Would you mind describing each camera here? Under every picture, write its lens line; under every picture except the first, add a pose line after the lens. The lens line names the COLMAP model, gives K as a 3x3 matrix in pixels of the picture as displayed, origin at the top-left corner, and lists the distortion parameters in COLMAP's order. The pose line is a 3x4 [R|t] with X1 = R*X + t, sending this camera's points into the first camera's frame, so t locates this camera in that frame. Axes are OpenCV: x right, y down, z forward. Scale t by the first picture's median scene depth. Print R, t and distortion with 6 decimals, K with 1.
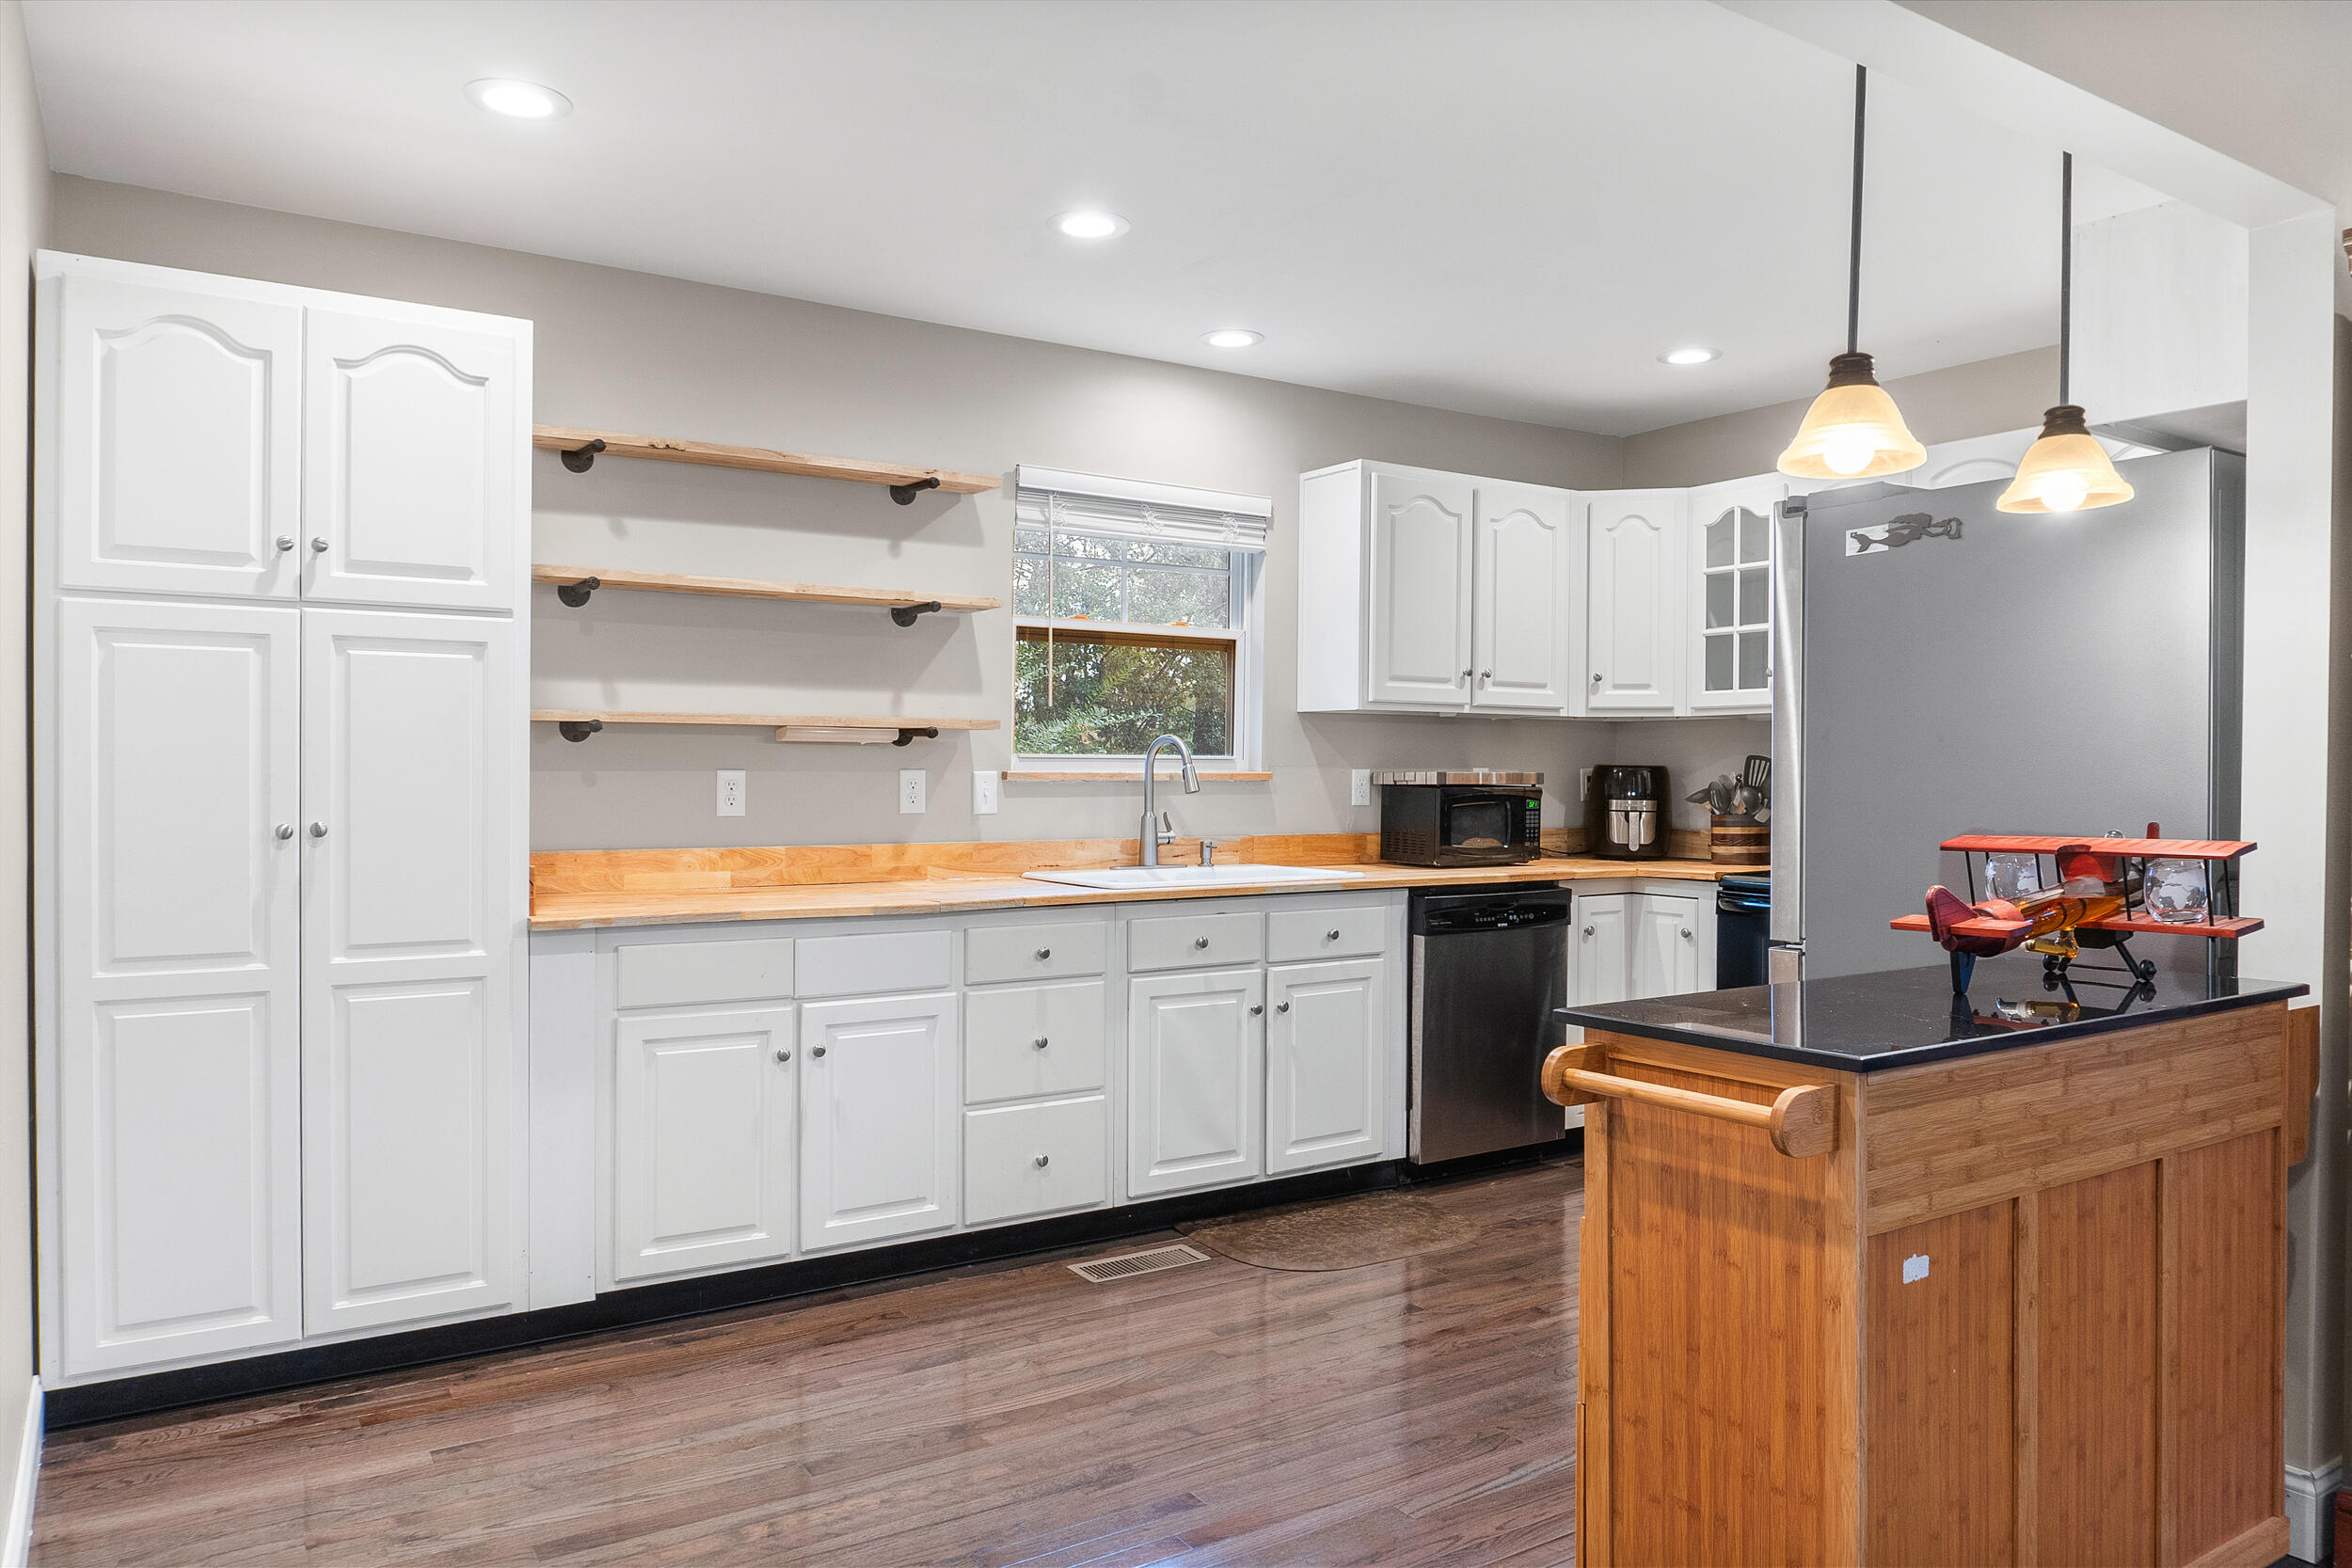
lens RADIAL K [[1598.4, 0, 1169.1], [0, 1598.4, 786.2], [0, 0, 1]] dist [-0.008502, -0.000642]
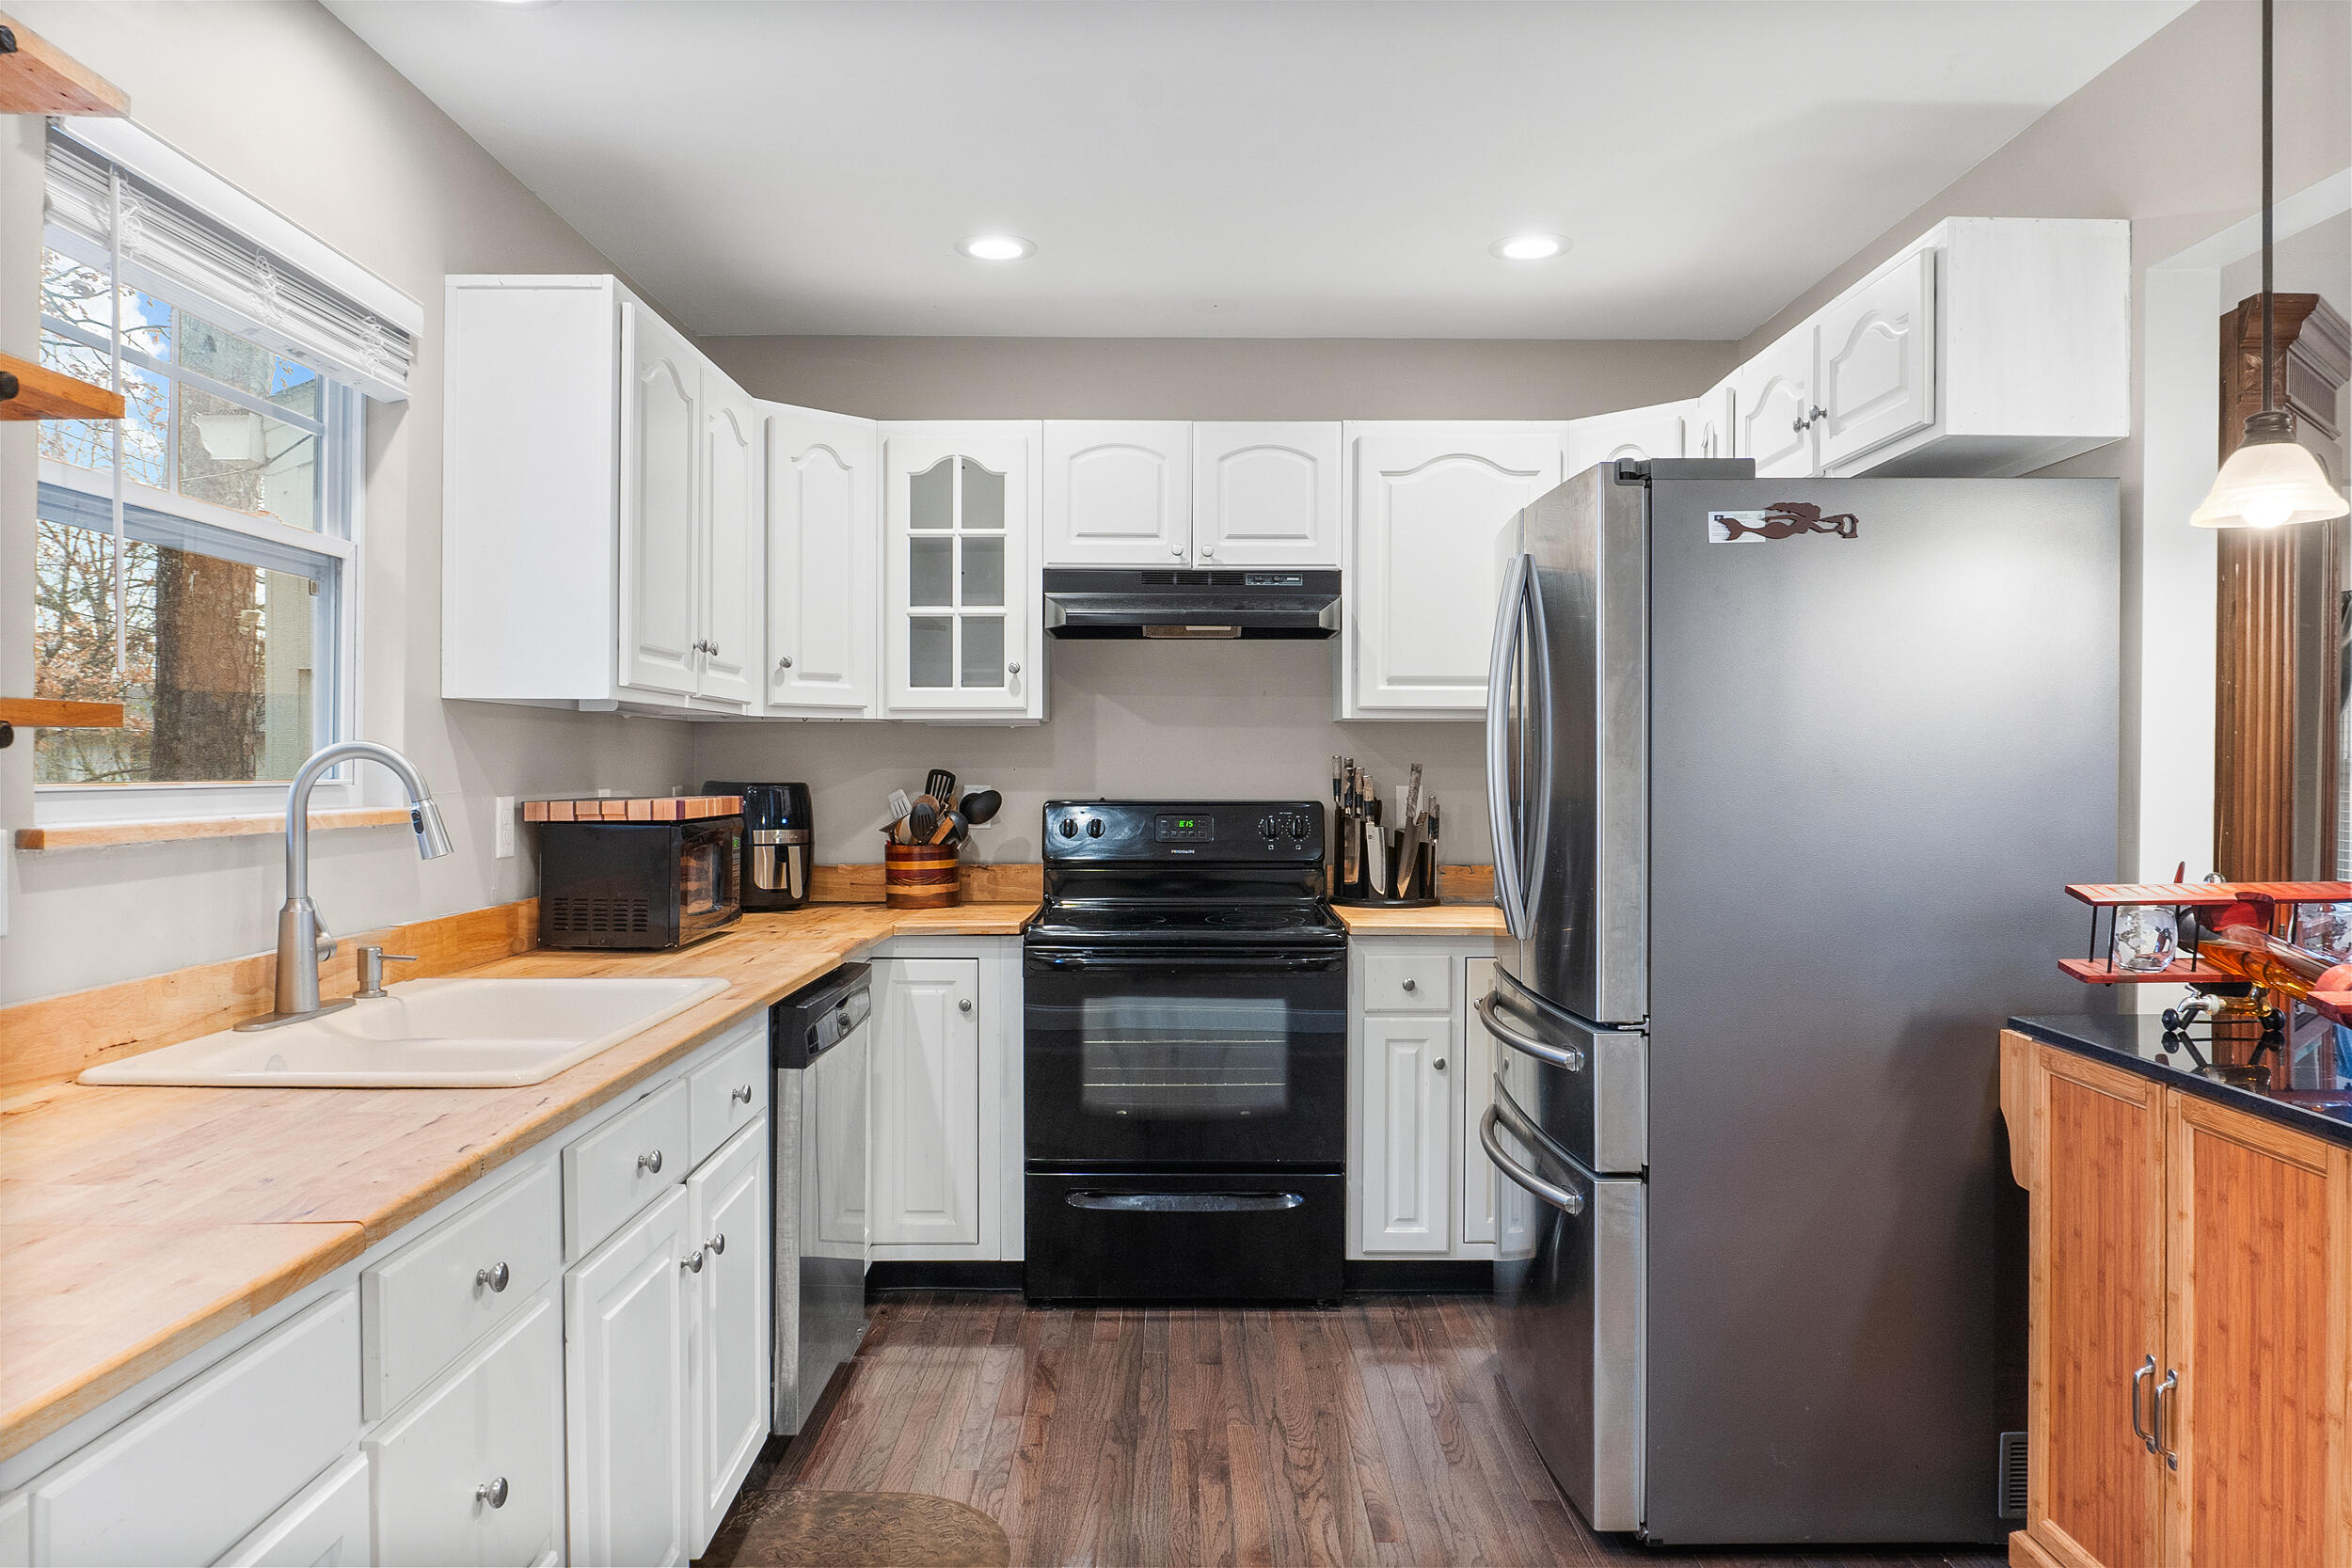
lens RADIAL K [[1598.4, 0, 1169.1], [0, 1598.4, 786.2], [0, 0, 1]] dist [-0.008502, -0.000642]
pose [[0.543091, -0.014593, 0.839547, -0.256074], [0.010182, 0.999890, 0.010793, -0.019317], [-0.839612, 0.002687, 0.543179, 0.488136]]
